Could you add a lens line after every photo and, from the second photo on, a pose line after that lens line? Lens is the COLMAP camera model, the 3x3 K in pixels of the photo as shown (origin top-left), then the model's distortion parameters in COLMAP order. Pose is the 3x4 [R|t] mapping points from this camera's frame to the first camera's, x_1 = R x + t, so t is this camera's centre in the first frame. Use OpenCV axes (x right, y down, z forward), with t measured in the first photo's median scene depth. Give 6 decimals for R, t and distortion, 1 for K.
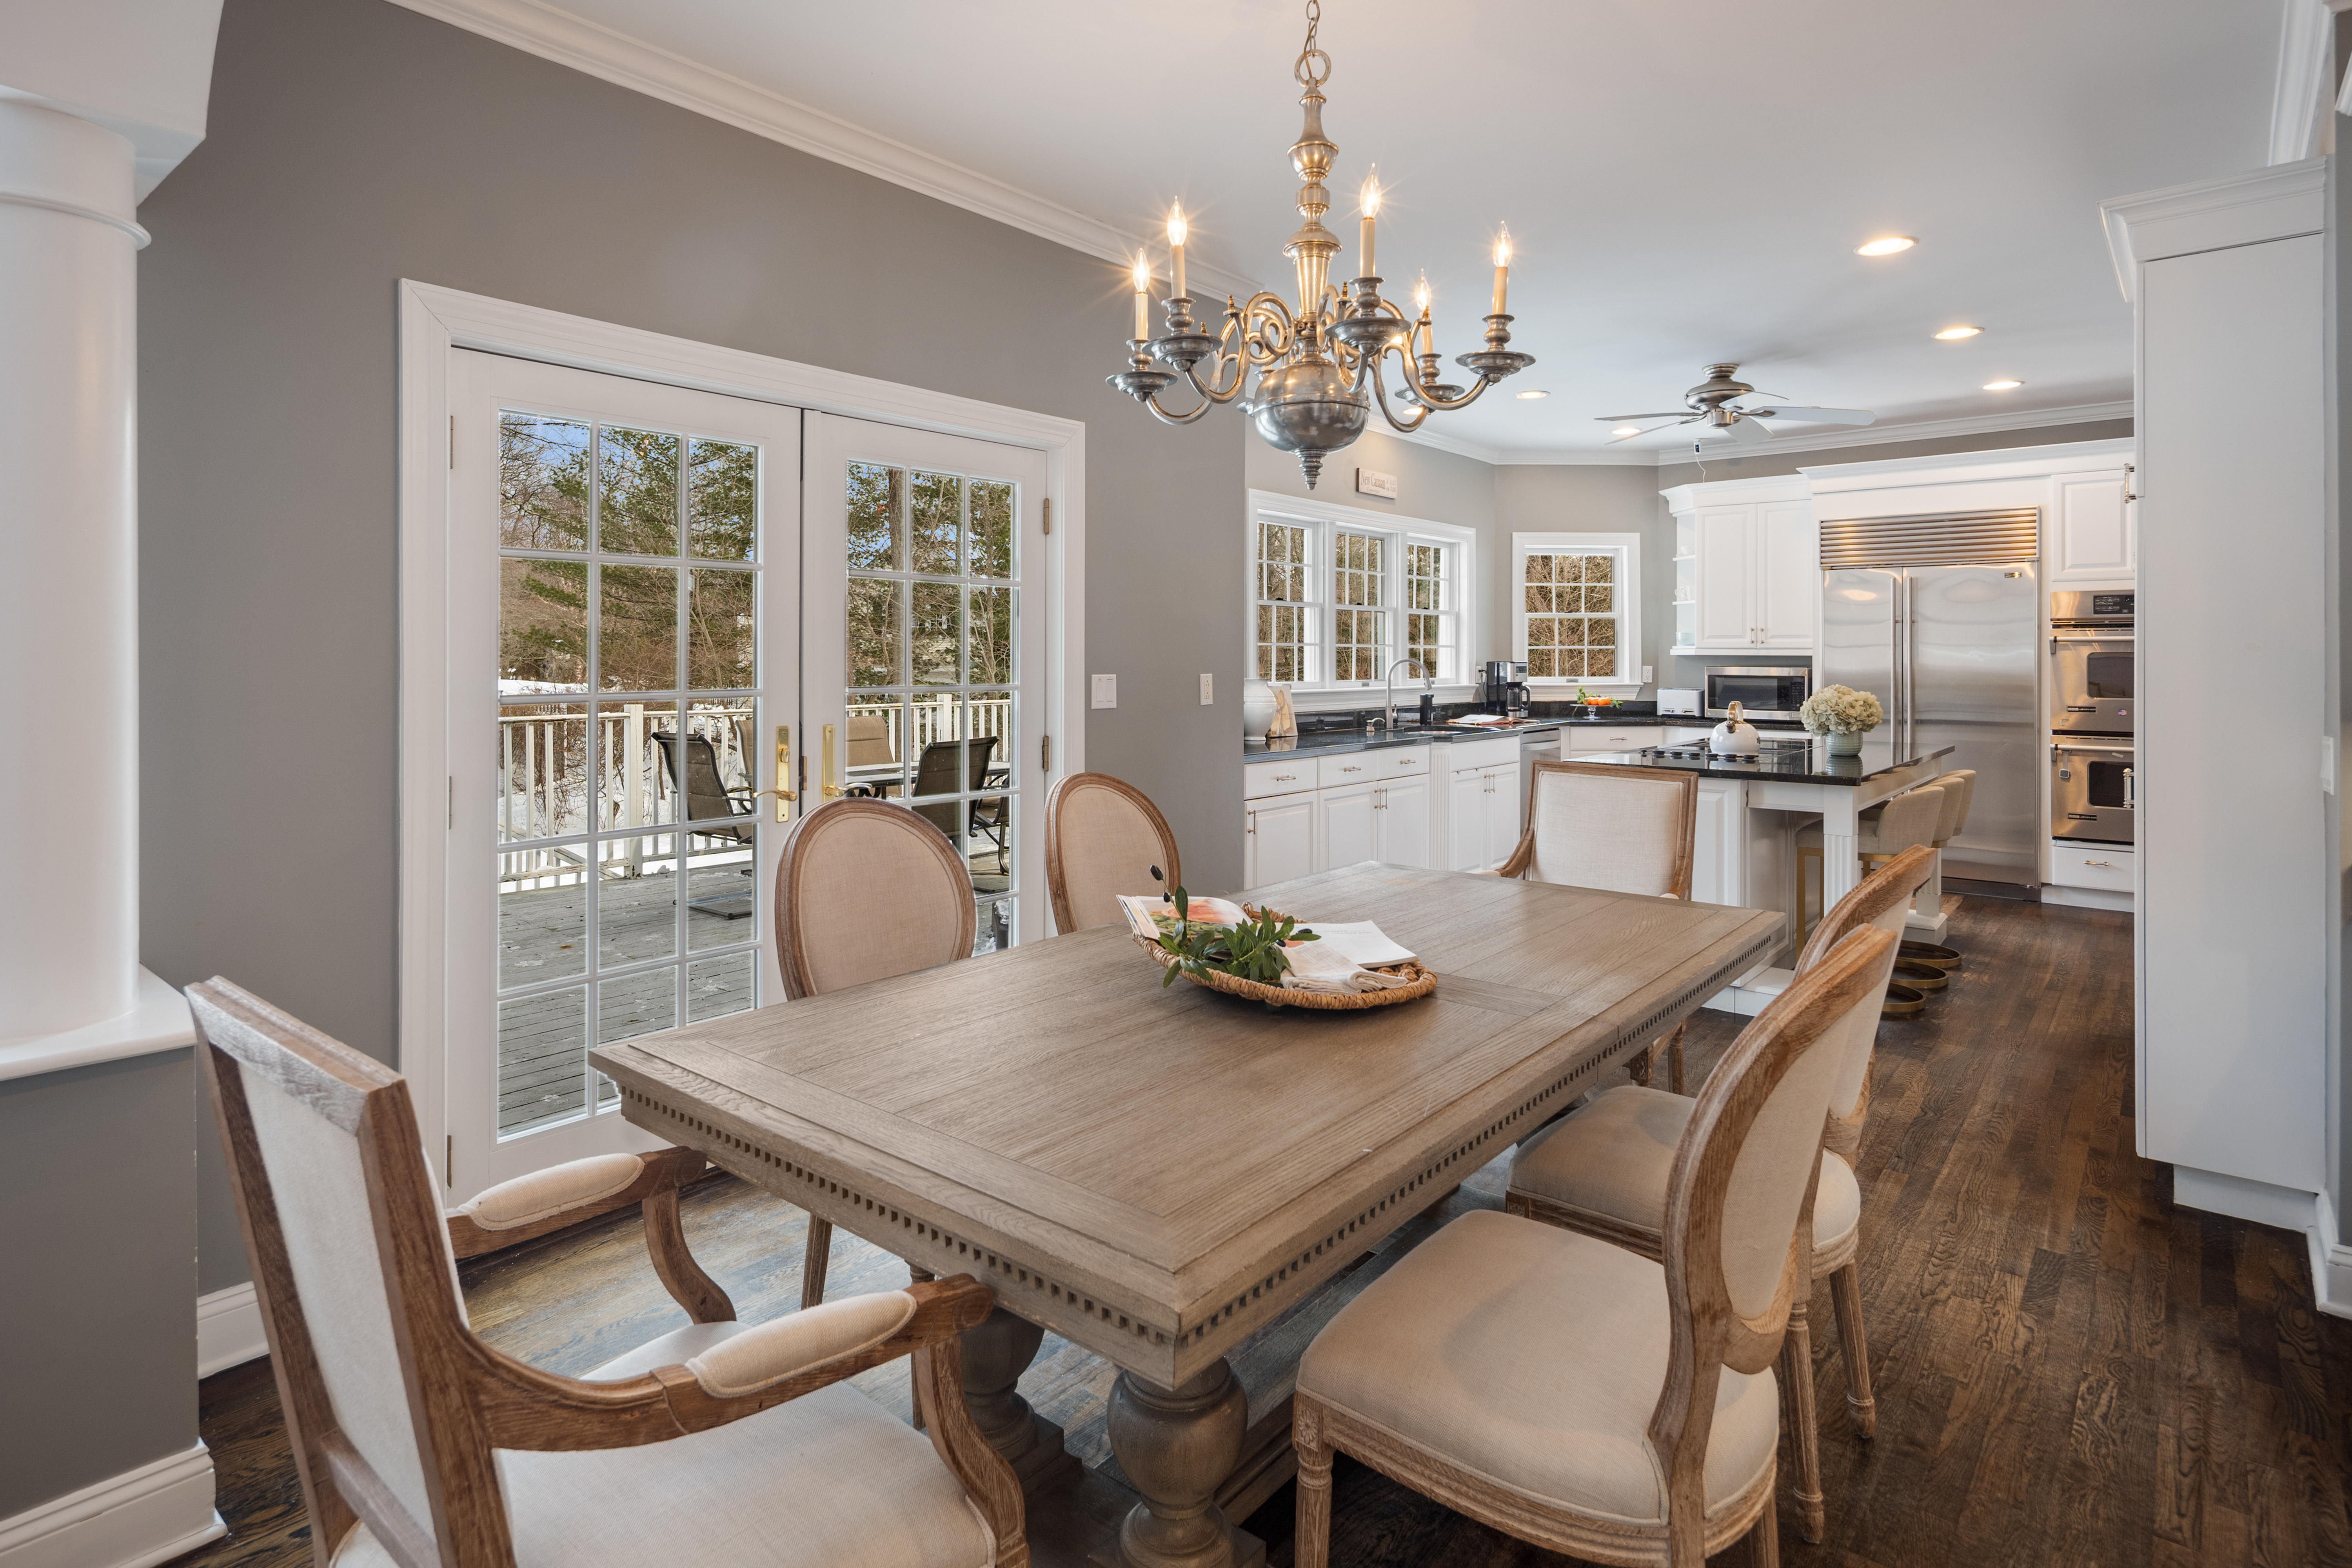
lens RADIAL K [[1218.2, 0, 1203.6], [0, 1218.2, 648.5], [0, 0, 1]] dist [0.001607, 0.000405]
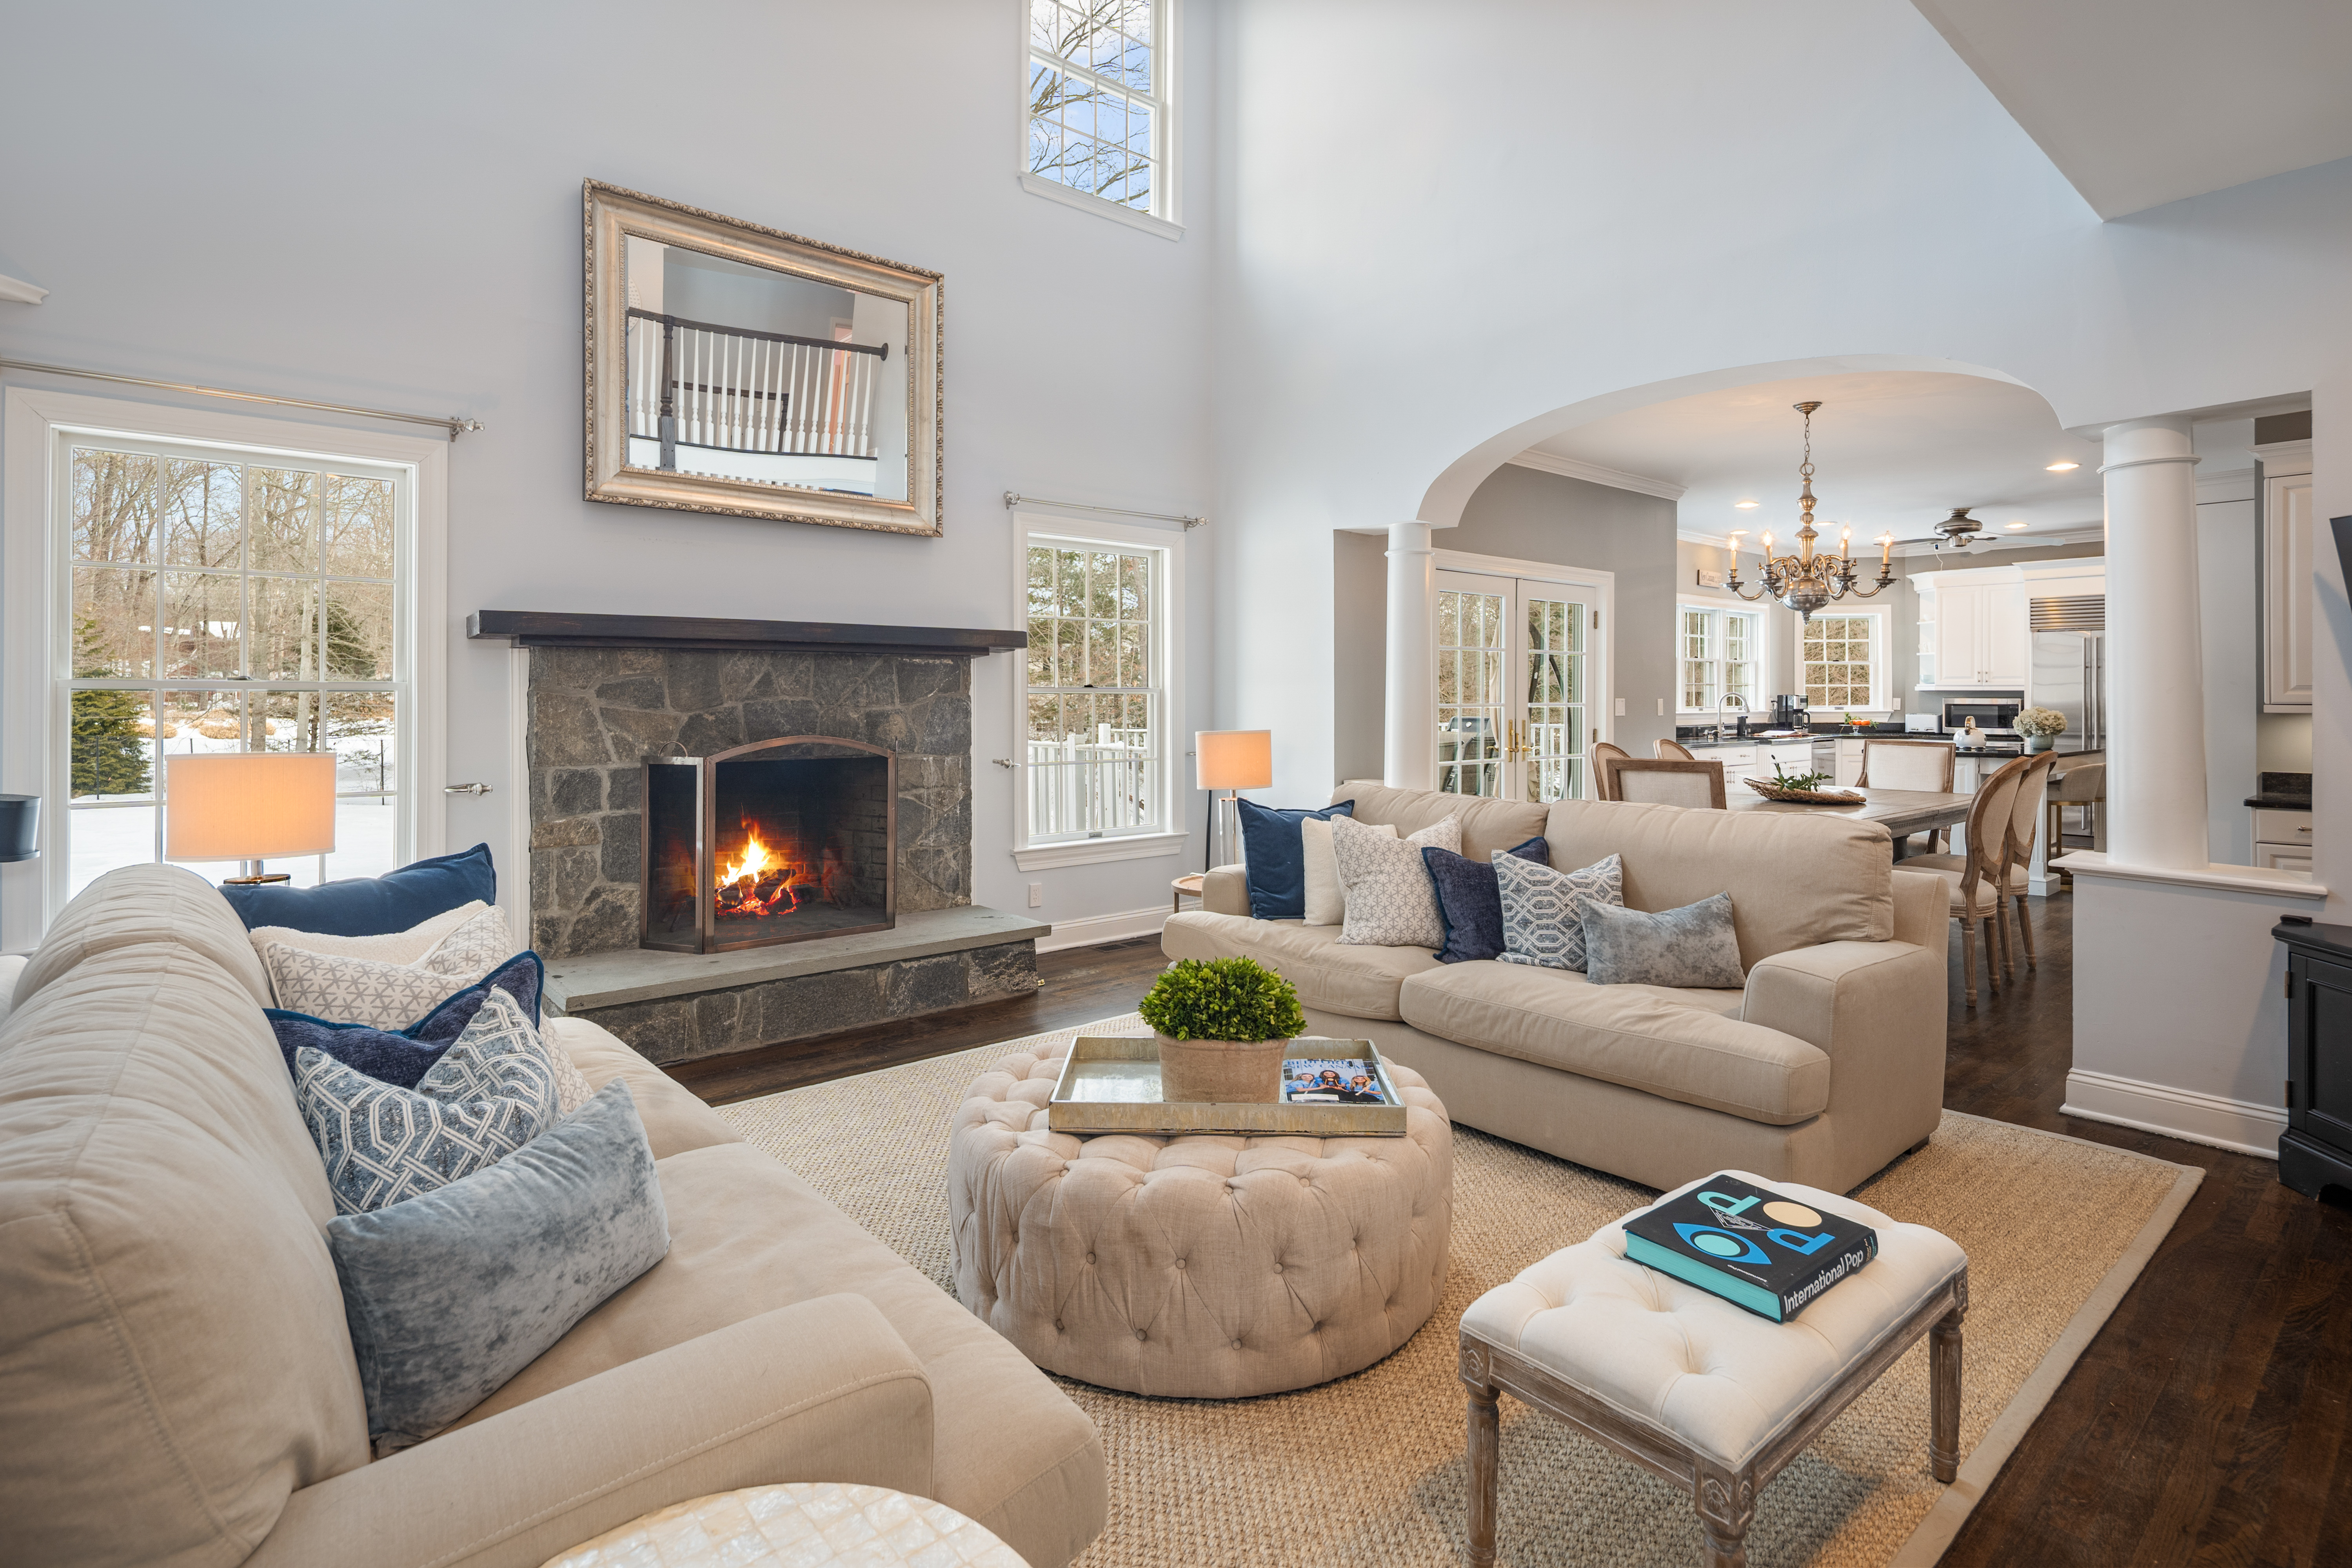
lens RADIAL K [[1169.6, 0, 1174.5], [0, 1169.6, 694.8], [0, 0, 1]] dist [0.001211, 0.000190]
pose [[0.985008, -0.001900, -0.172495, -0.262271], [0.002646, 0.999988, 0.004095, 0.003039], [0.172486, -0.004490, 0.985002, -0.558435]]
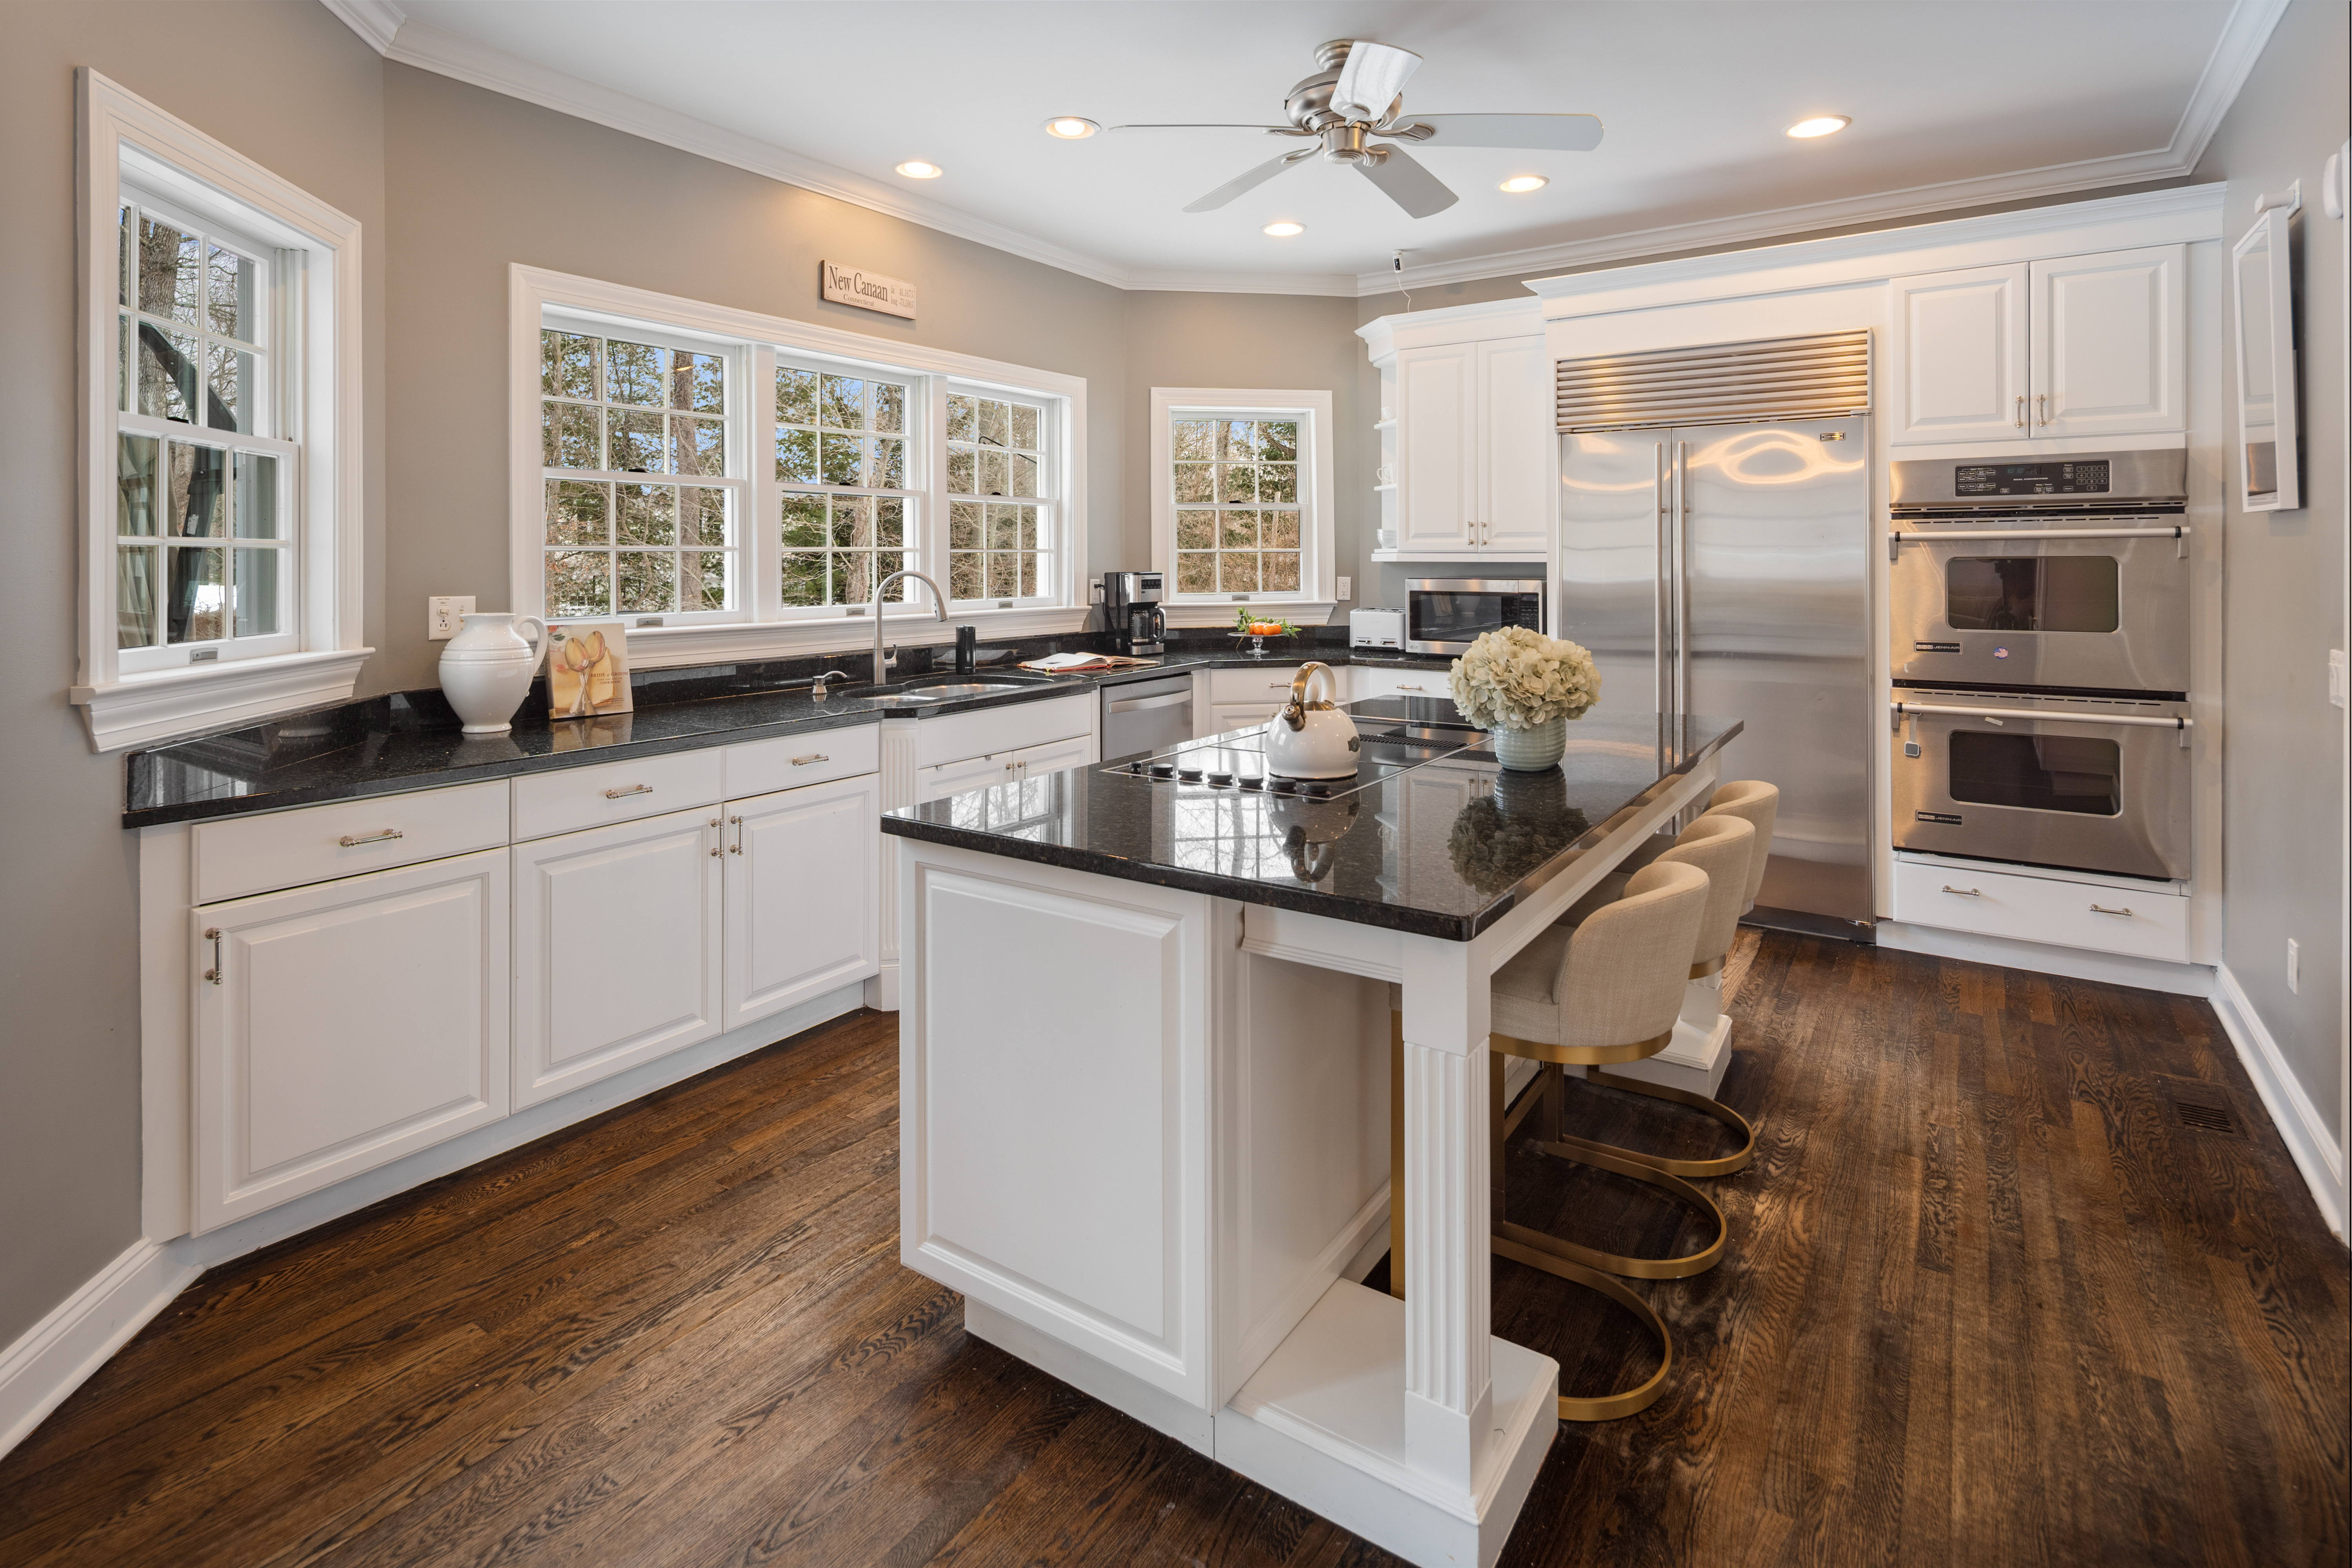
lens RADIAL K [[1152.8, 0, 1197.2], [0, 1152.8, 549.3], [0, 0, 1]] dist [-0.004543, -0.000927]
pose [[0.995446, -0.003359, 0.095267, 0.245104], [0.003523, 0.999993, -0.001552, -0.001238], [-0.095261, 0.001880, 0.995451, 0.385364]]
